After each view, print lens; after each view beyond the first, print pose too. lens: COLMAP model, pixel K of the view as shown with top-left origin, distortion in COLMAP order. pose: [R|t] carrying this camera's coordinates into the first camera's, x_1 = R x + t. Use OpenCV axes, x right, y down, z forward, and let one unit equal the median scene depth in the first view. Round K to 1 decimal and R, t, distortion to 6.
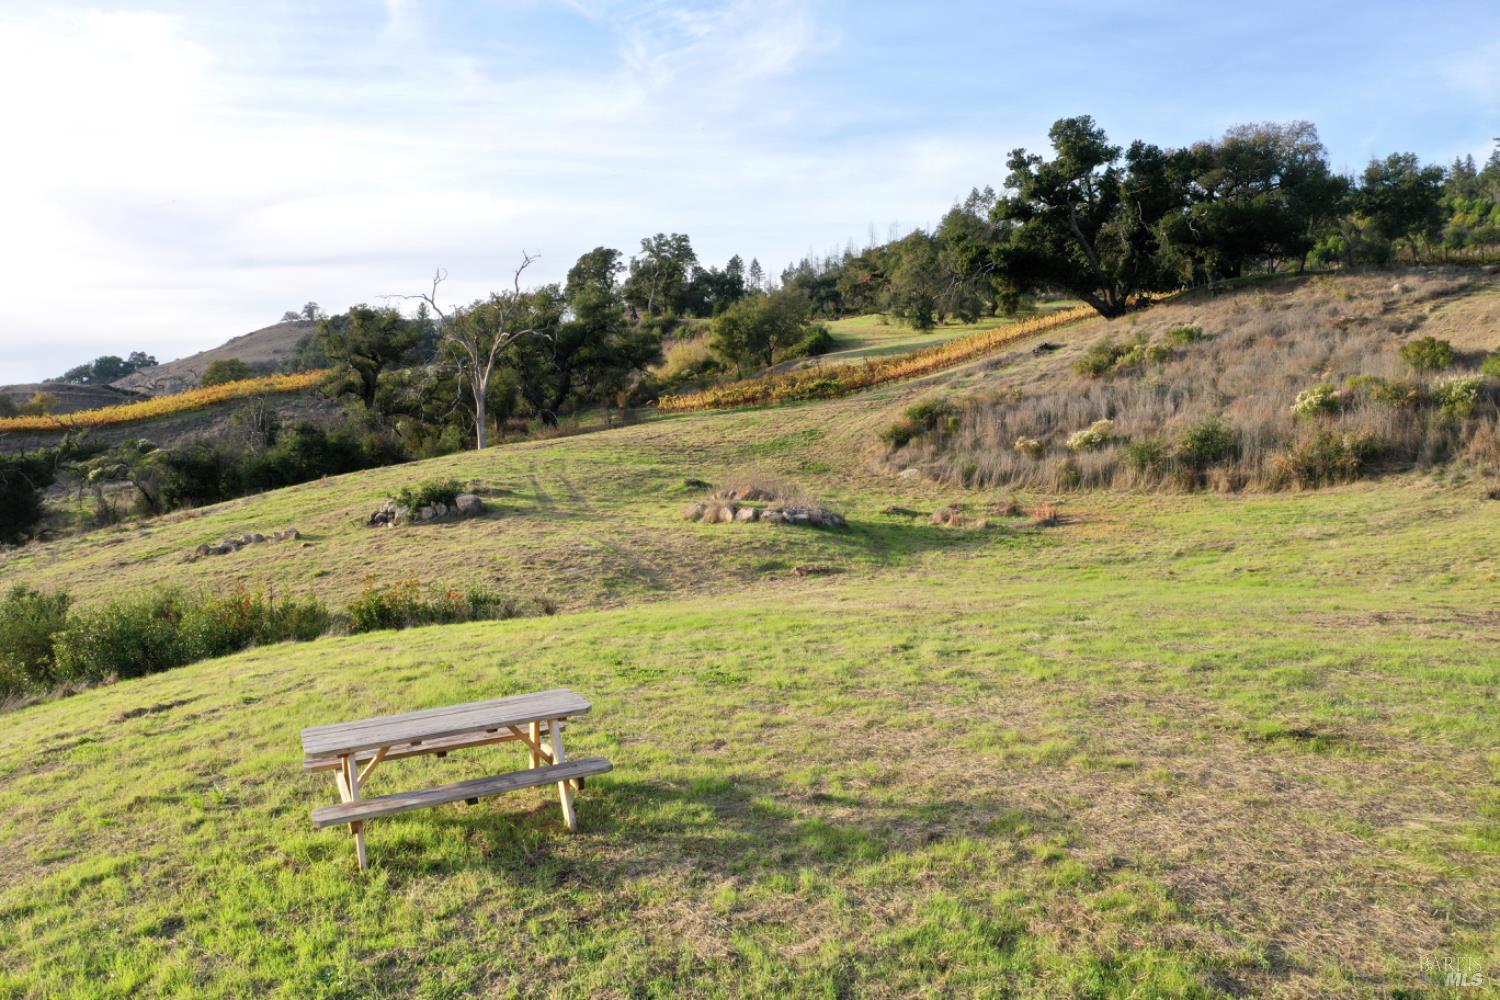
lens RADIAL K [[1185.0, 0, 748.4], [0, 1185.0, 493.1], [0, 0, 1]] dist [-0.001311, -0.005989]
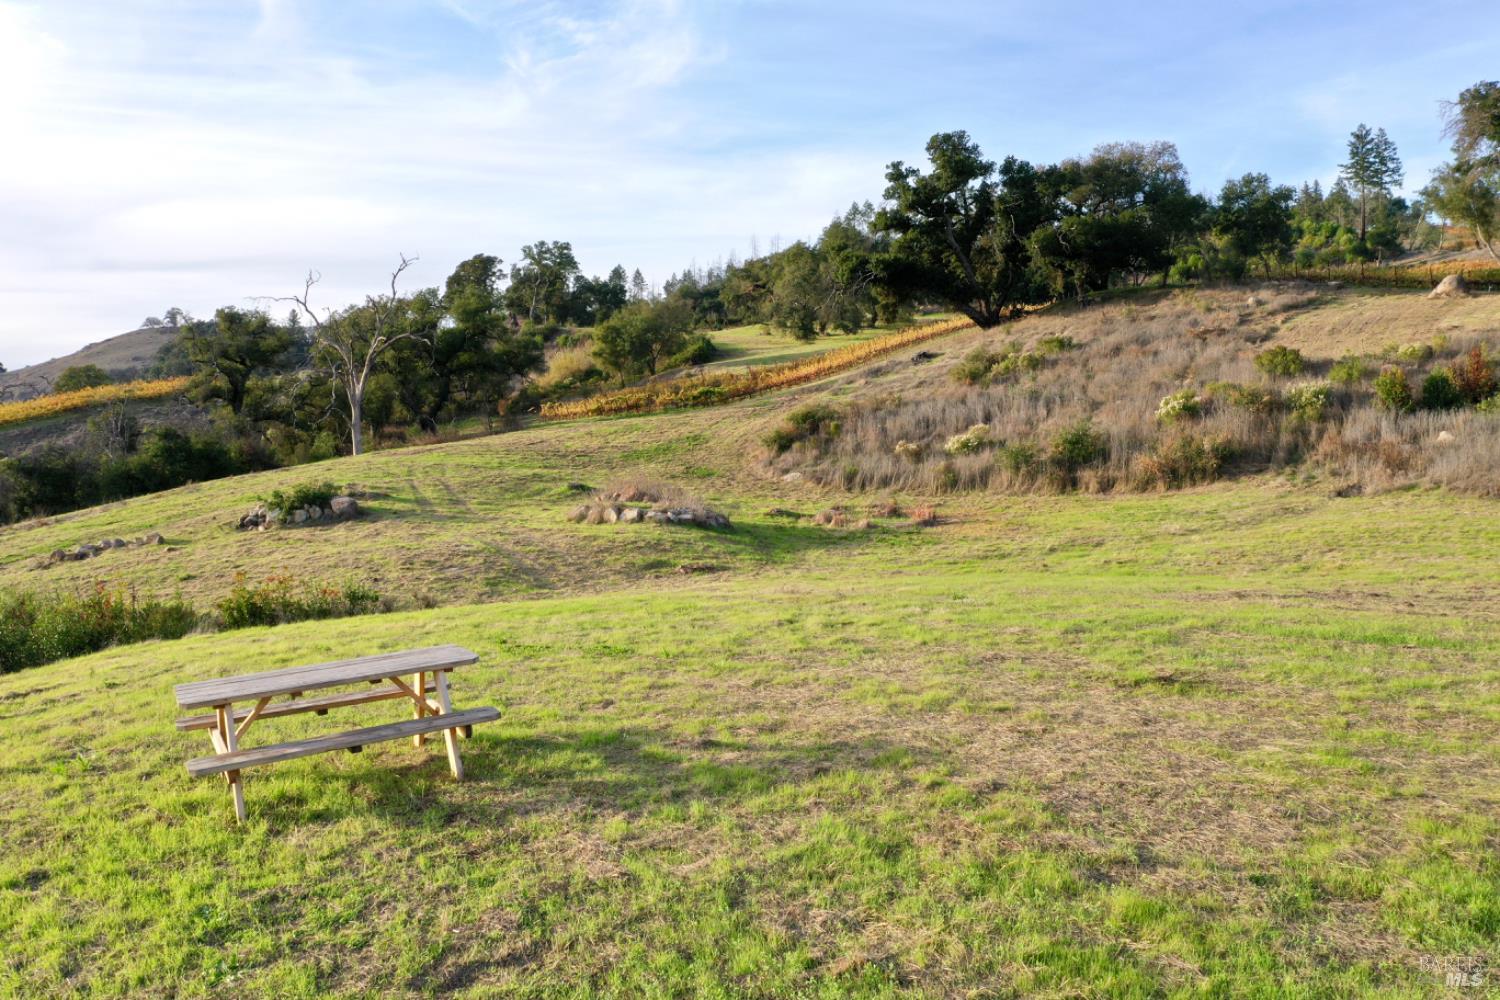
lens RADIAL K [[1185.0, 0, 748.4], [0, 1185.0, 493.1], [0, 0, 1]] dist [-0.001311, -0.005989]
pose [[0.995191, -0.003834, 0.097874, -0.000435], [0.004773, 0.999945, -0.009352, 0.005641], [-0.097833, 0.009774, 0.995155, -0.001174]]
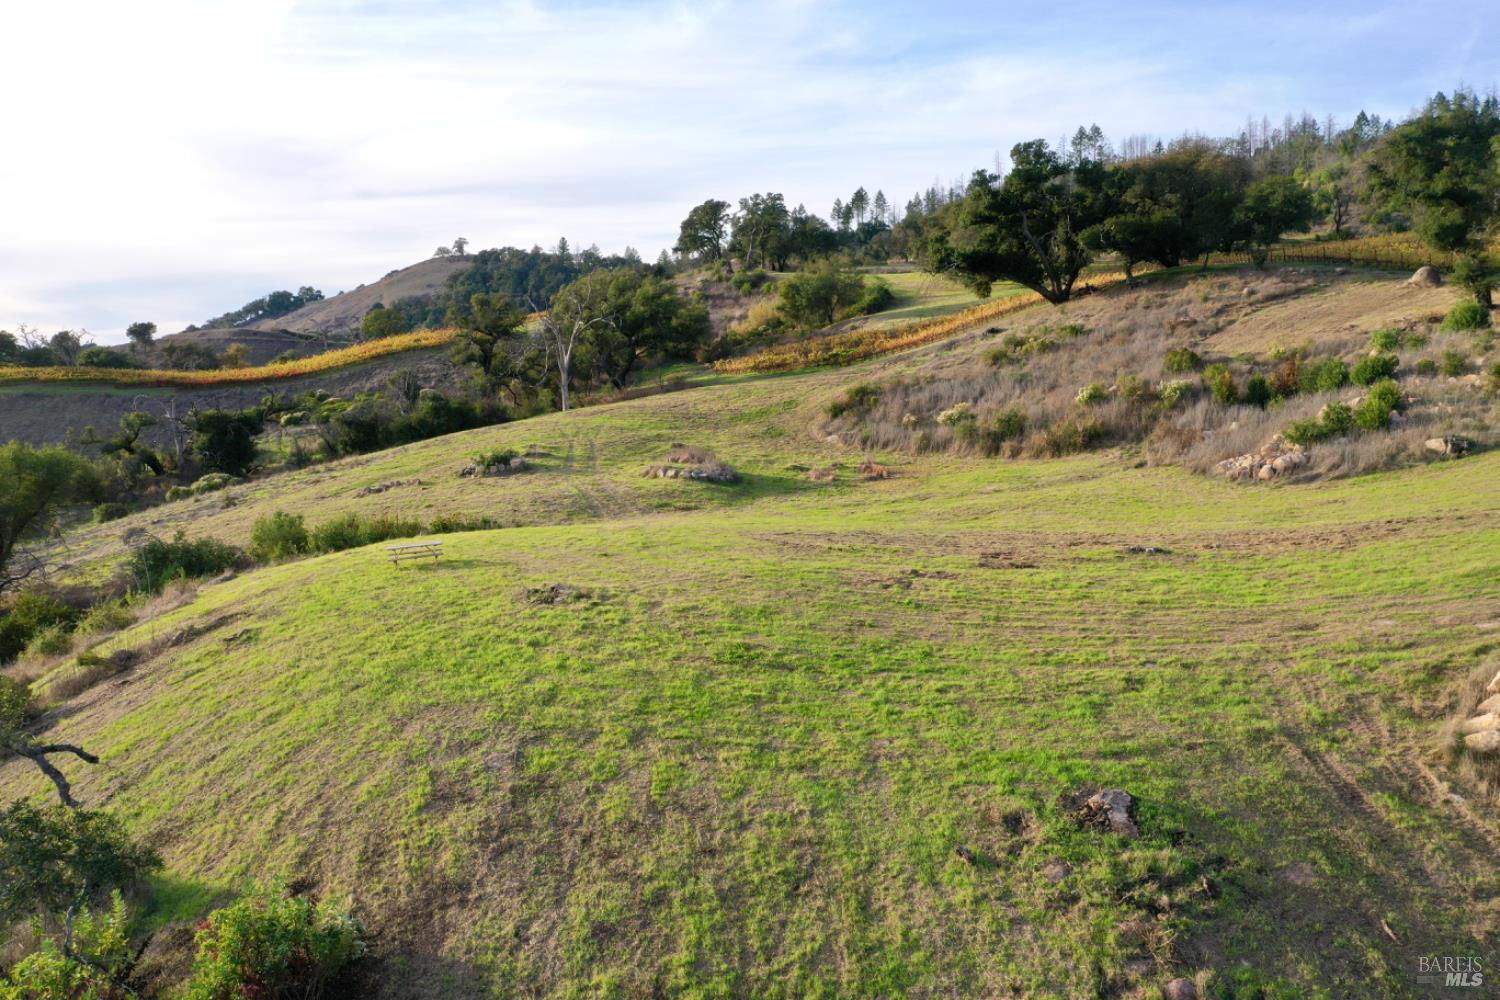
lens RADIAL K [[1185.0, 0, 748.4], [0, 1185.0, 493.1], [0, 0, 1]] dist [-0.001311, -0.005989]
pose [[0.992792, 0.012095, -0.119238, 0.188300], [-0.004406, 0.997906, 0.064534, -0.038818], [0.119769, -0.063544, 0.990766, -0.409020]]
